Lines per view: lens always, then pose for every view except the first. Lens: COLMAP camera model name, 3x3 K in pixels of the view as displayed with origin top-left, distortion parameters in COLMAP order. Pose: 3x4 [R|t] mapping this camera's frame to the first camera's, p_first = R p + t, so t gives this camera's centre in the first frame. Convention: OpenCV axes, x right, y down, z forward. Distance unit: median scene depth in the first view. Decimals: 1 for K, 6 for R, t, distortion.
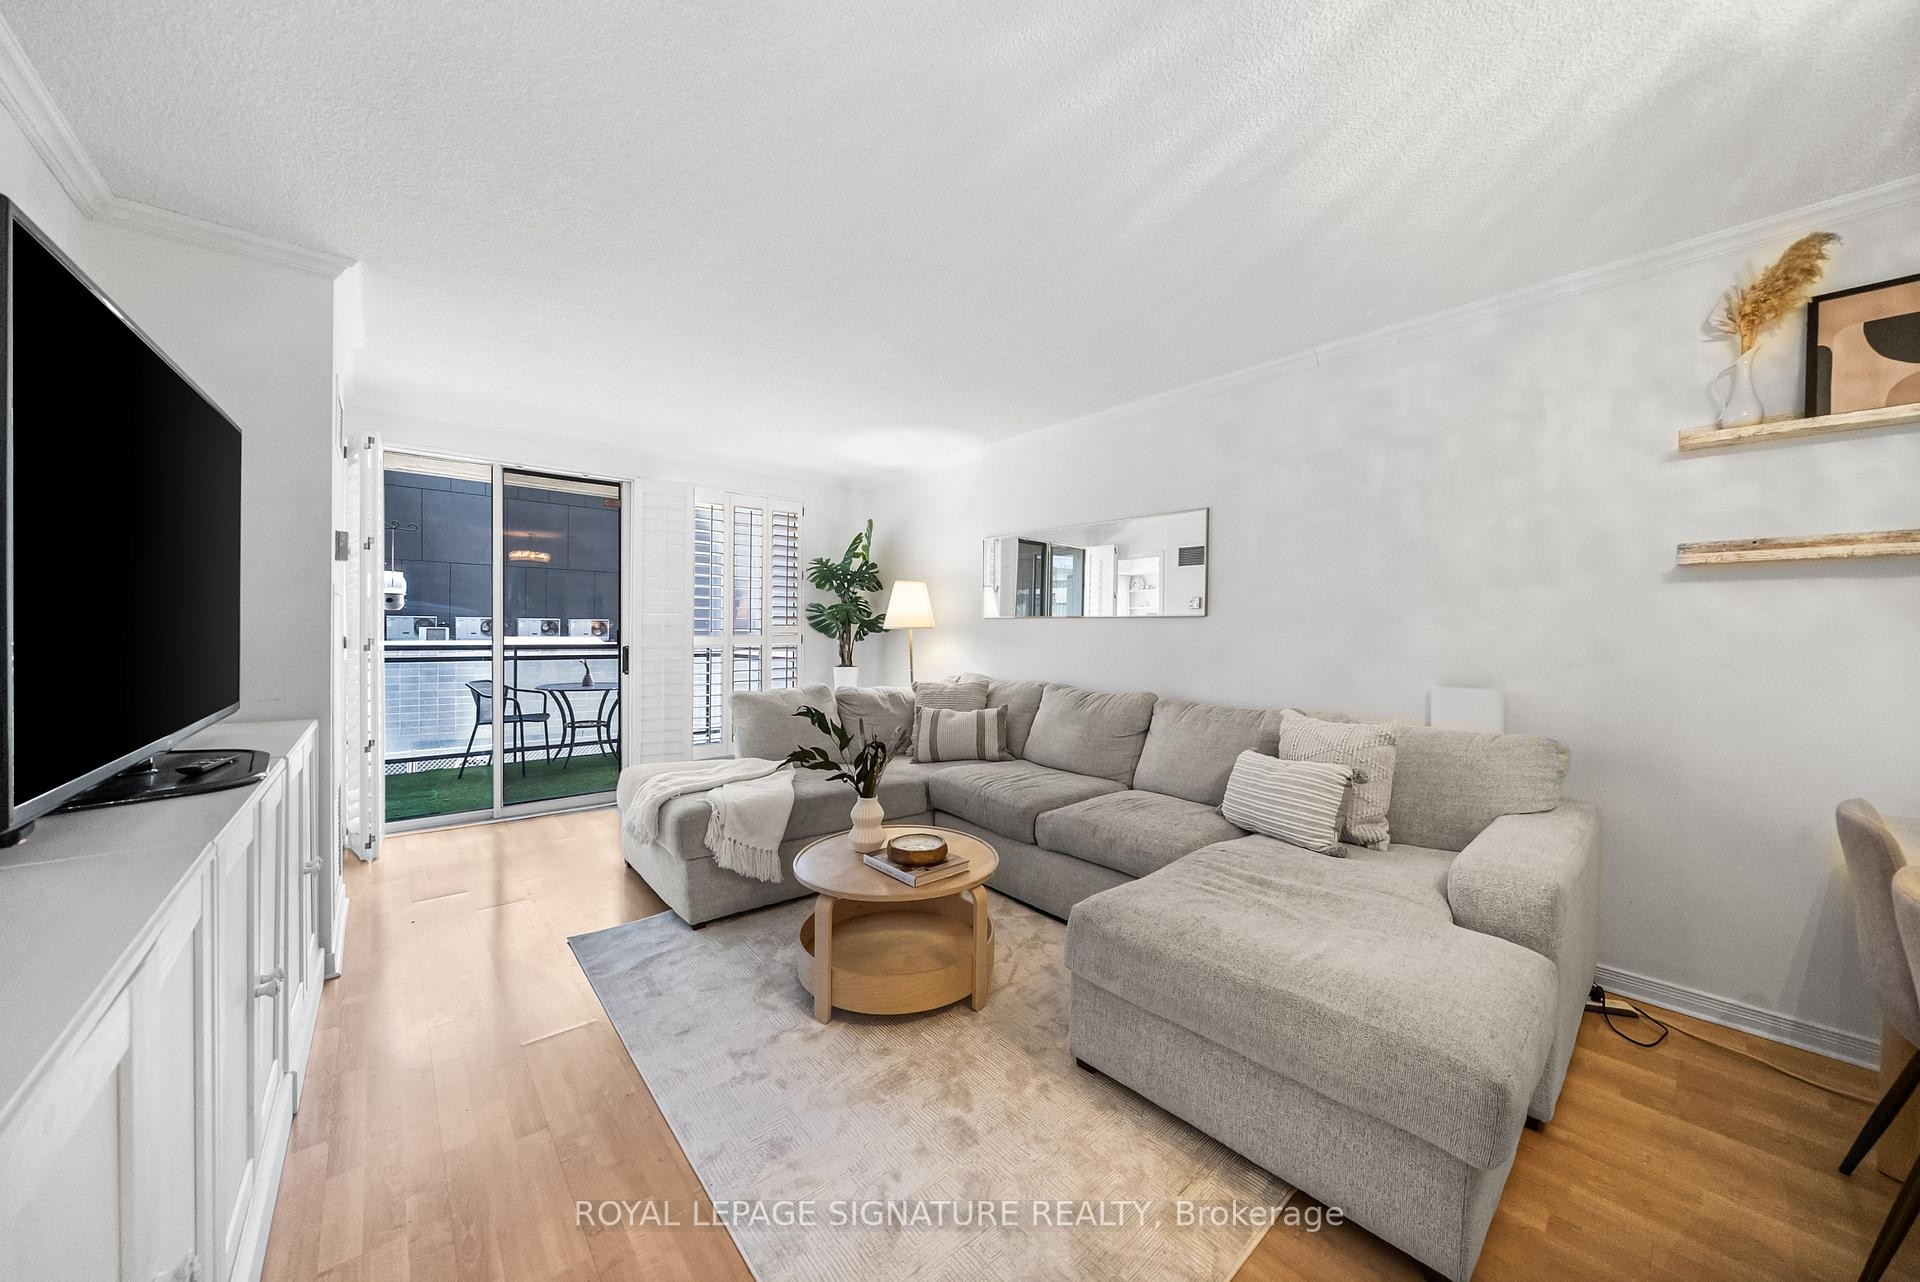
lens RADIAL K [[667.7, 0, 957.1], [0, 667.7, 638.8], [0, 0, 1]] dist [-0.006610, -0.000498]
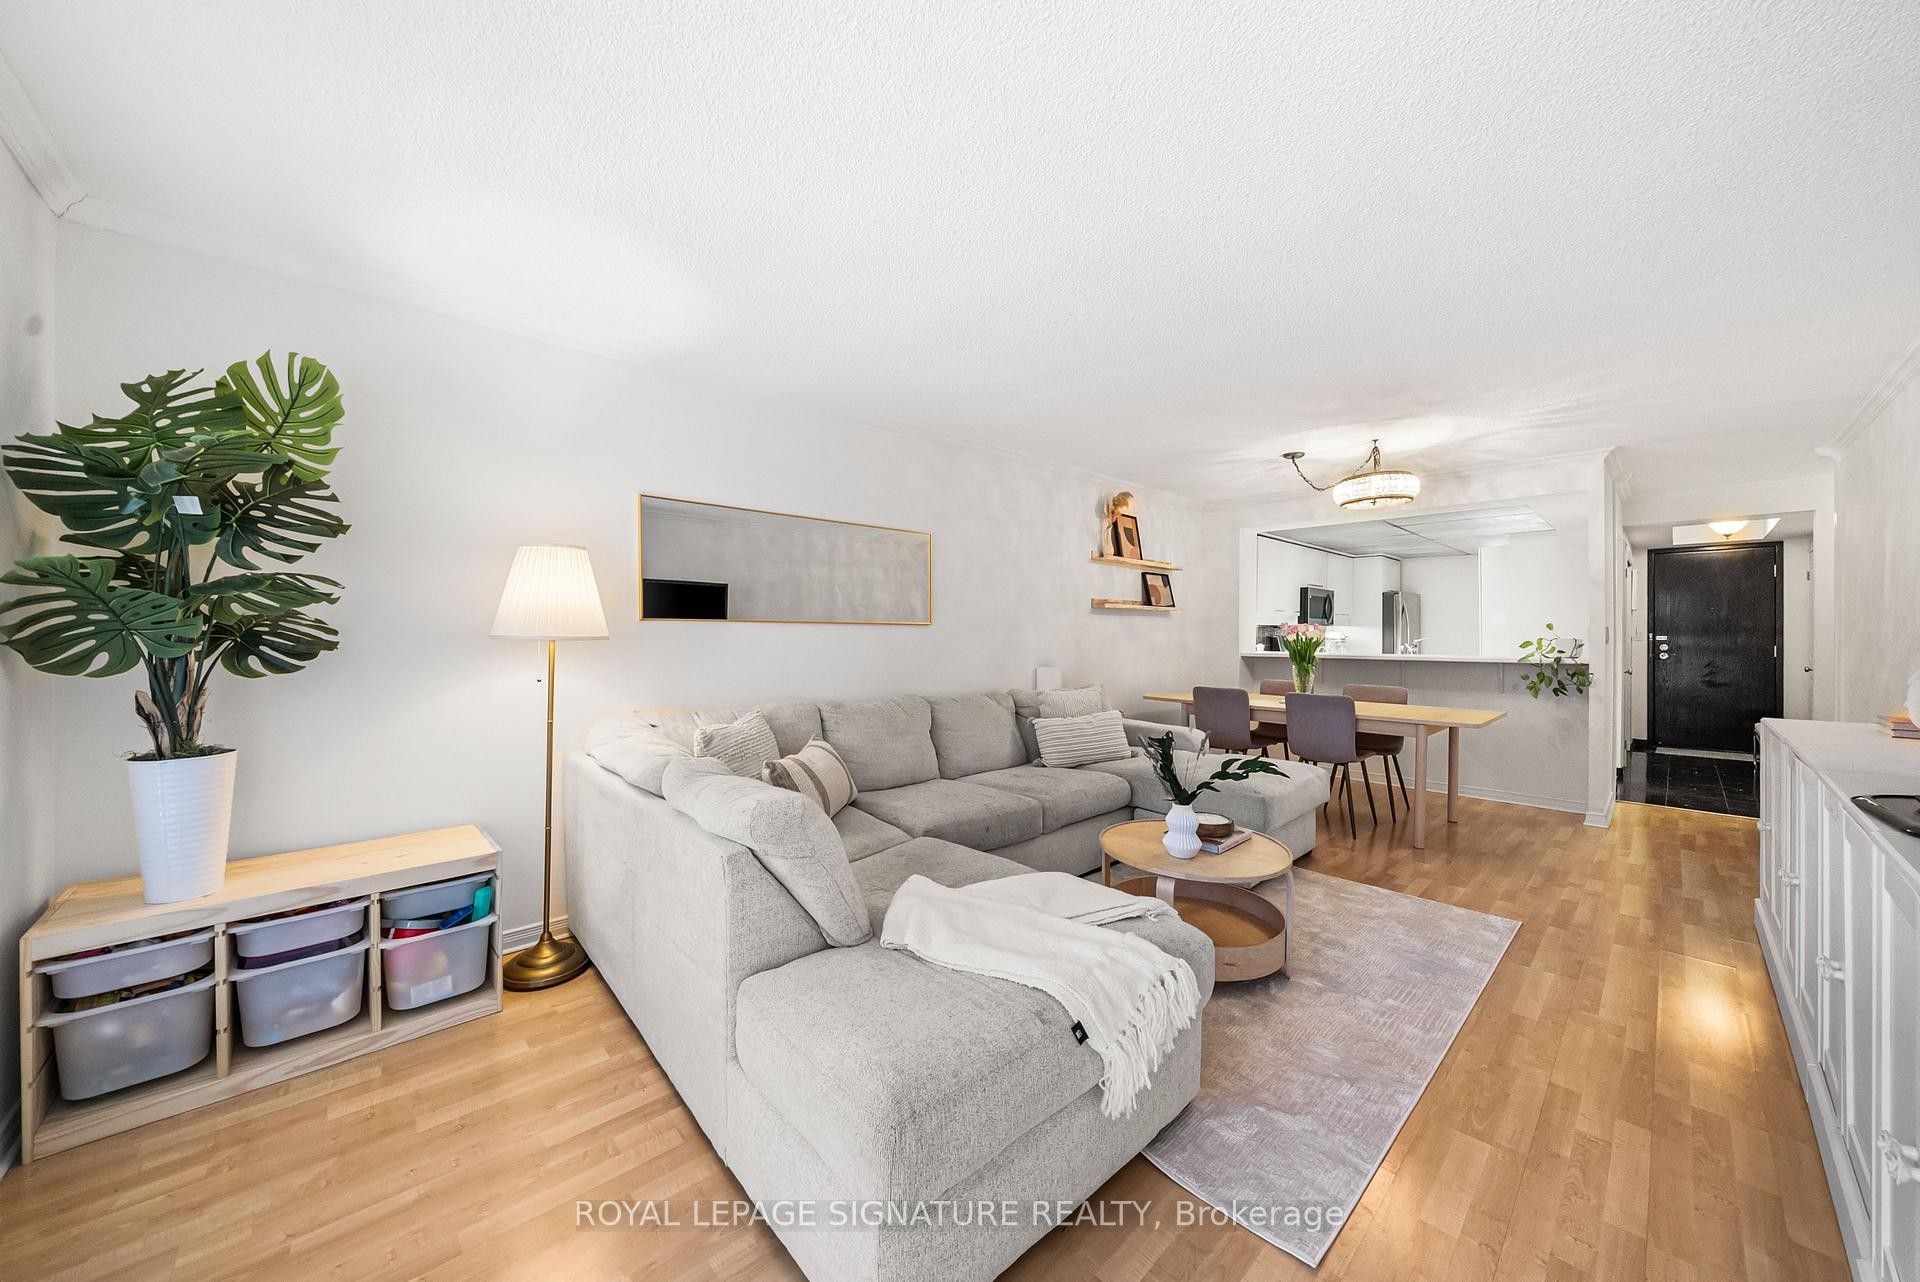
lens RADIAL K [[667.7, 0, 959.8], [0, 667.7, 637.6], [0, 0, 1]] dist [-0.006610, -0.000498]
pose [[-0.034599, -0.015406, 0.999283, -0.750978], [0.012460, 0.999797, 0.015845, -0.026454], [-0.999324, 0.012999, -0.034400, 0.903712]]
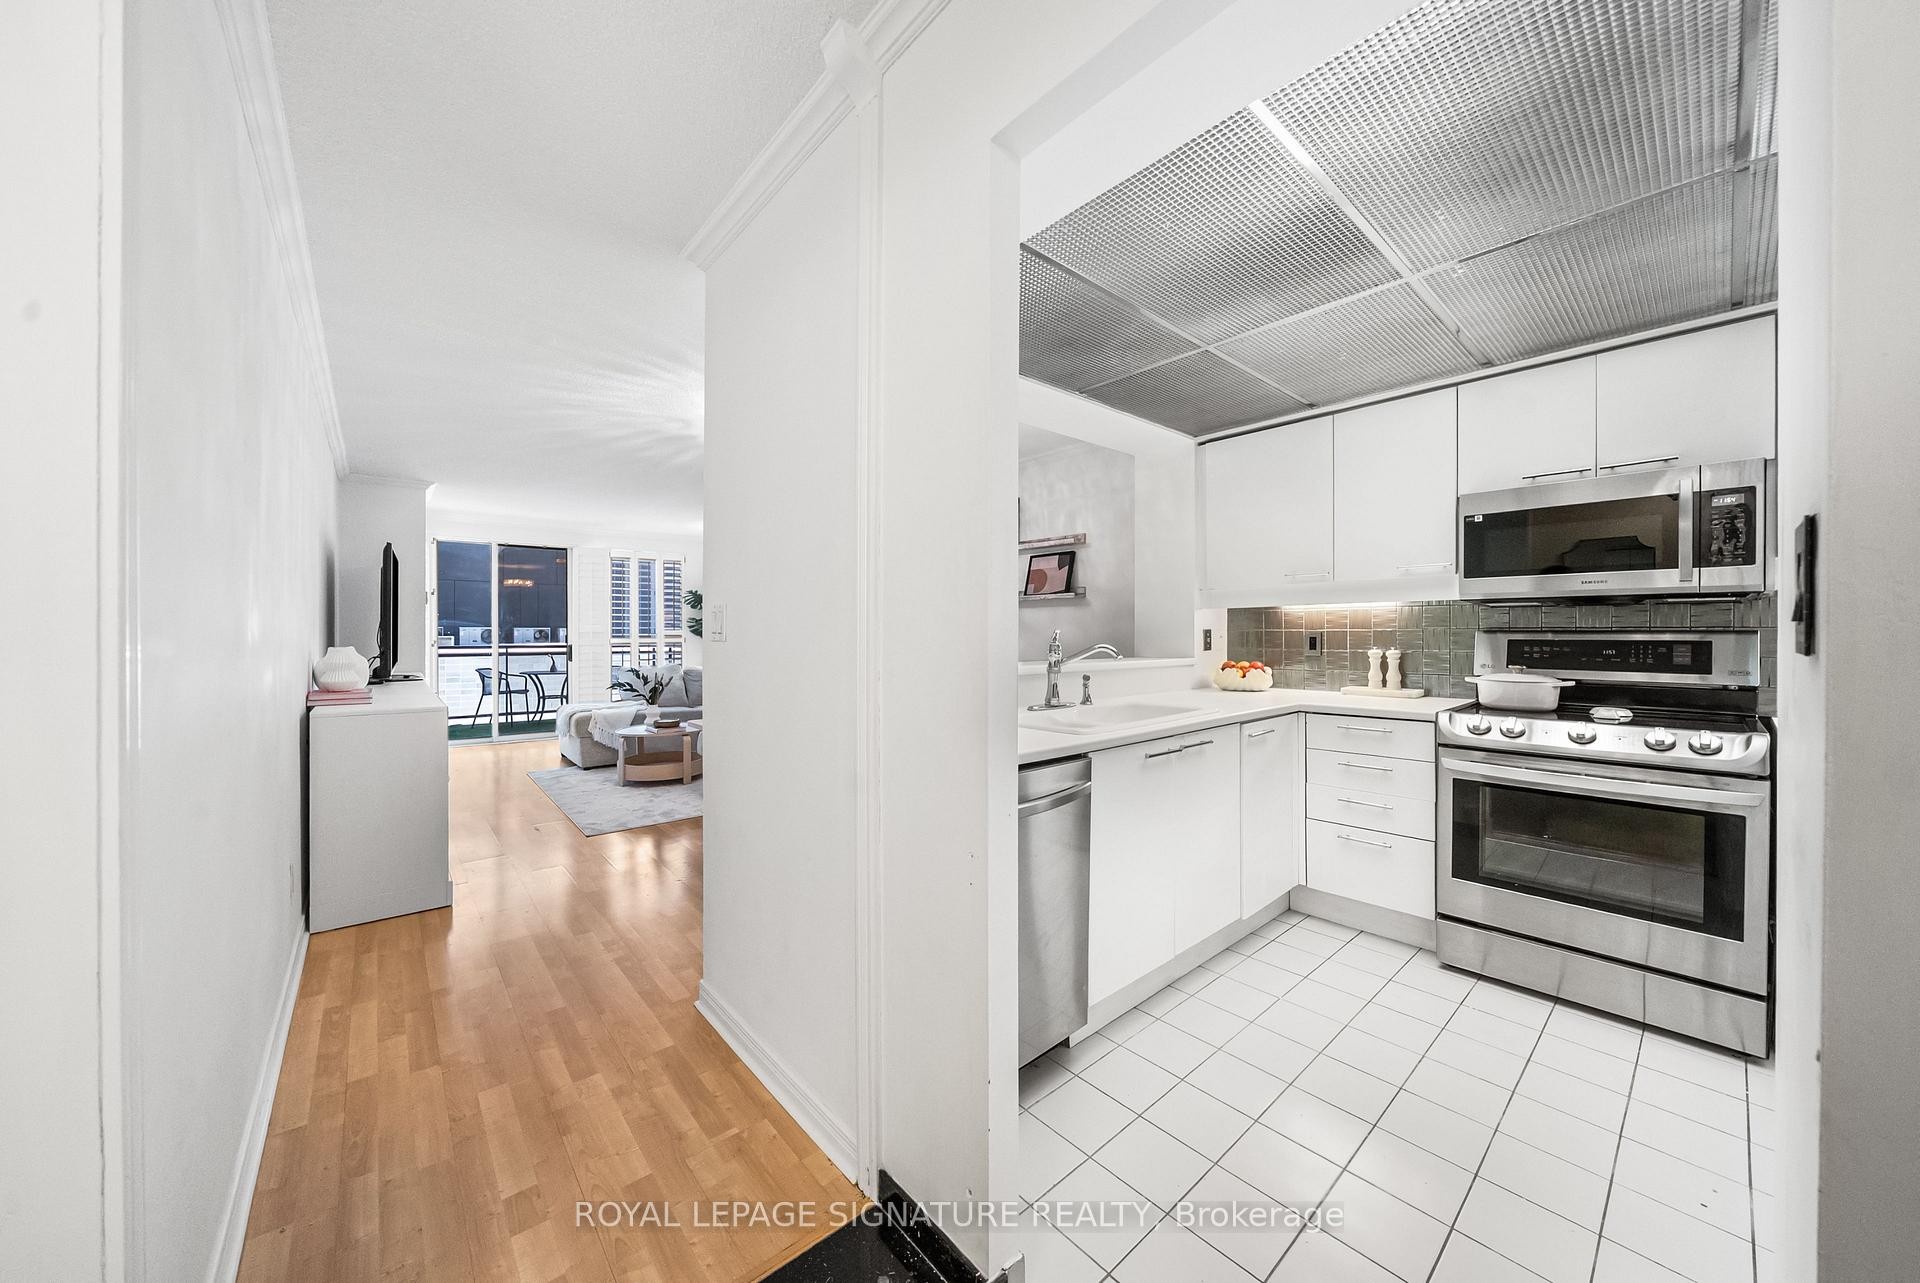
lens RADIAL K [[667.7, 0, 946.4], [0, 667.7, 638.4], [0, 0, 1]] dist [-0.006610, -0.000498]
pose [[0.999905, -0.010350, -0.009112, 0.596963], [0.010288, 0.999924, -0.006762, 0.020320], [0.009182, 0.006667, 0.999936, -0.861352]]
